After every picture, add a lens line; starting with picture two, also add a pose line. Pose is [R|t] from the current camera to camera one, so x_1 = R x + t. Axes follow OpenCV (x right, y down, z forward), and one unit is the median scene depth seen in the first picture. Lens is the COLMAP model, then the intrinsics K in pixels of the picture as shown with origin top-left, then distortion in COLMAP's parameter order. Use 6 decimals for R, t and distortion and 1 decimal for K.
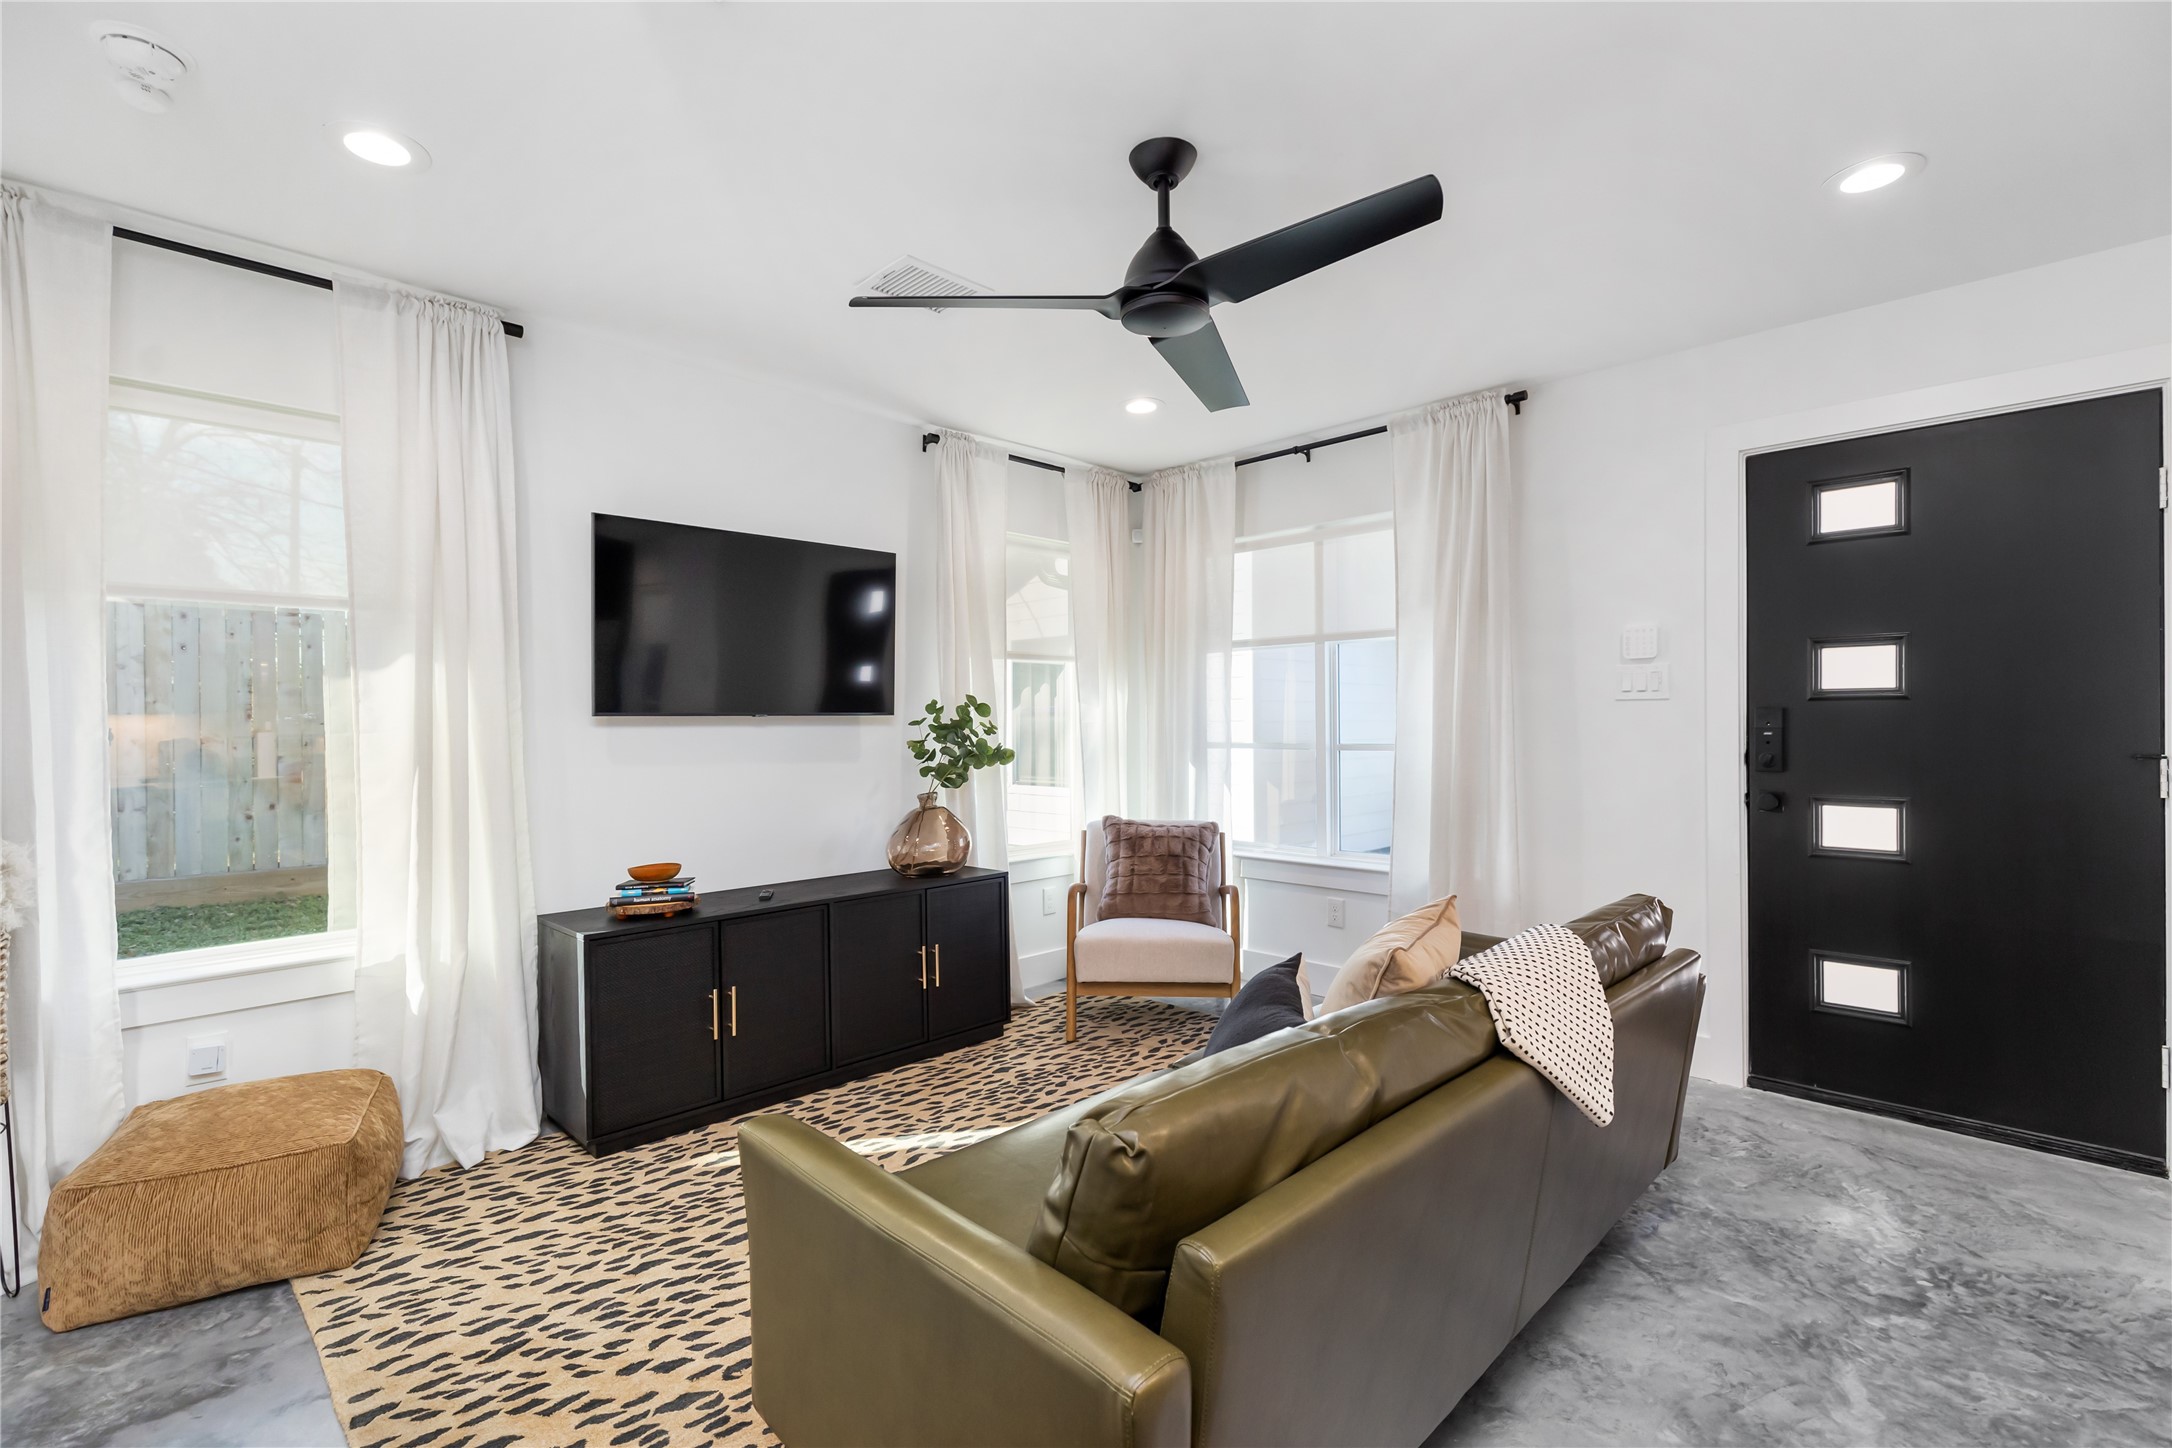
lens RADIAL K [[990.9, 0, 1090.3], [0, 990.9, 730.9], [0, 0, 1]] dist [0.016458, -0.001803]
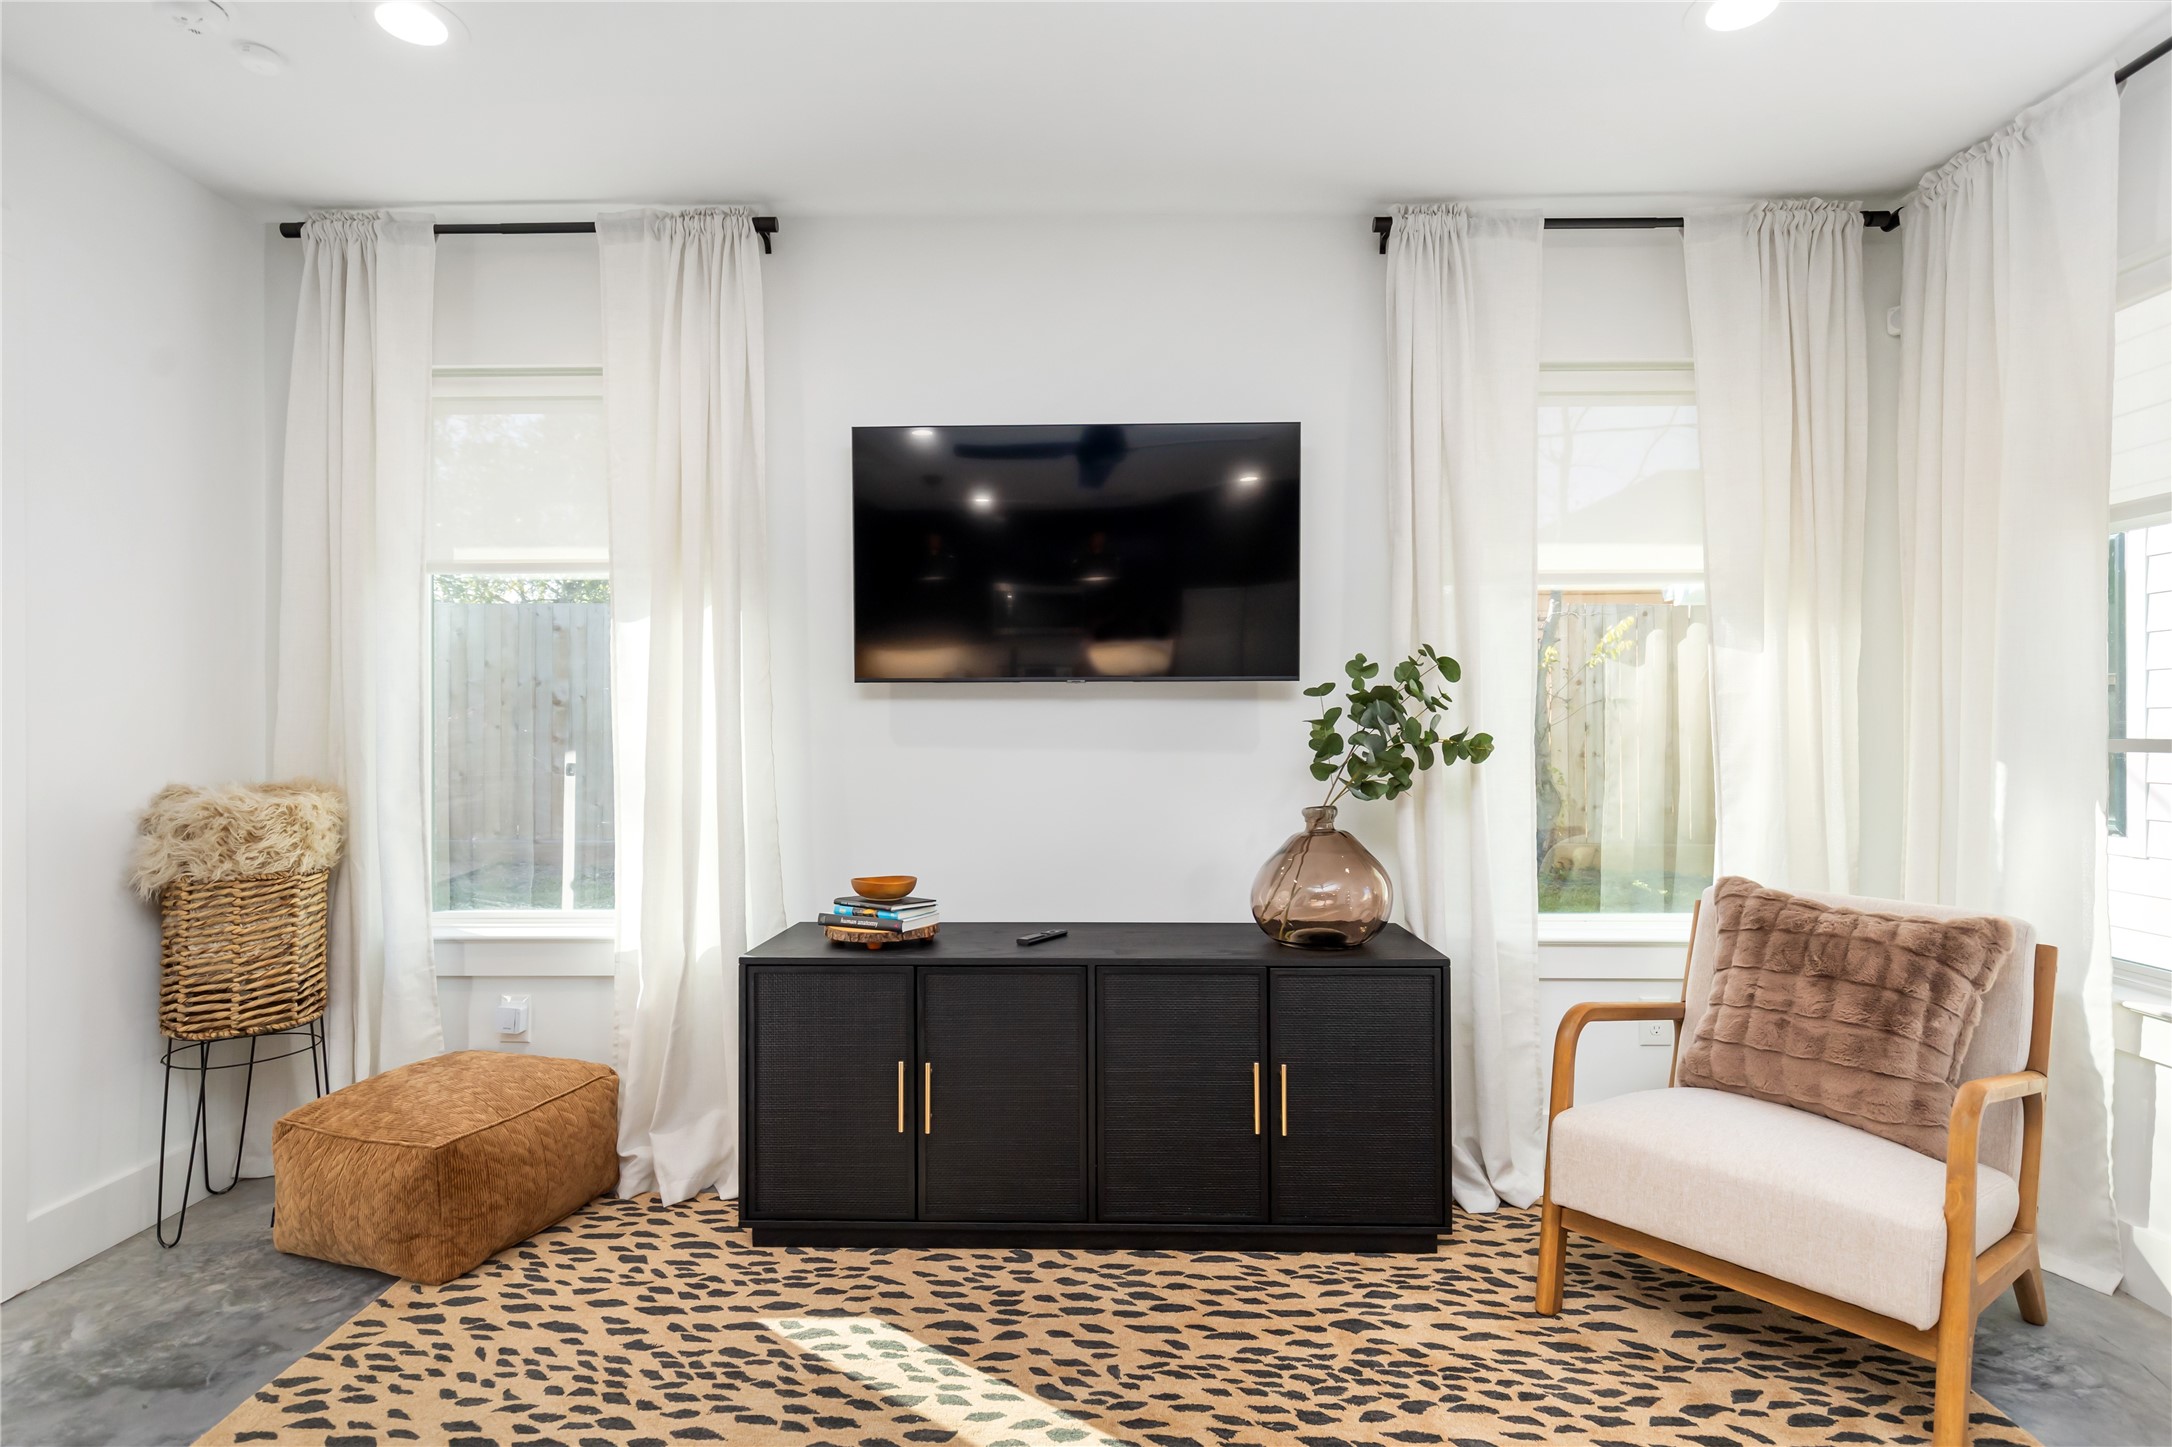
lens RADIAL K [[1111.8, 0, 1085.0], [0, 1111.8, 714.2], [0, 0, 1]] dist [0.000382, -0.000370]
pose [[0.687818, 0.005470, -0.725863, 0.269164], [-0.009920, 0.999949, -0.001864, 0.010714], [0.725815, 0.008483, 0.687837, 0.507991]]
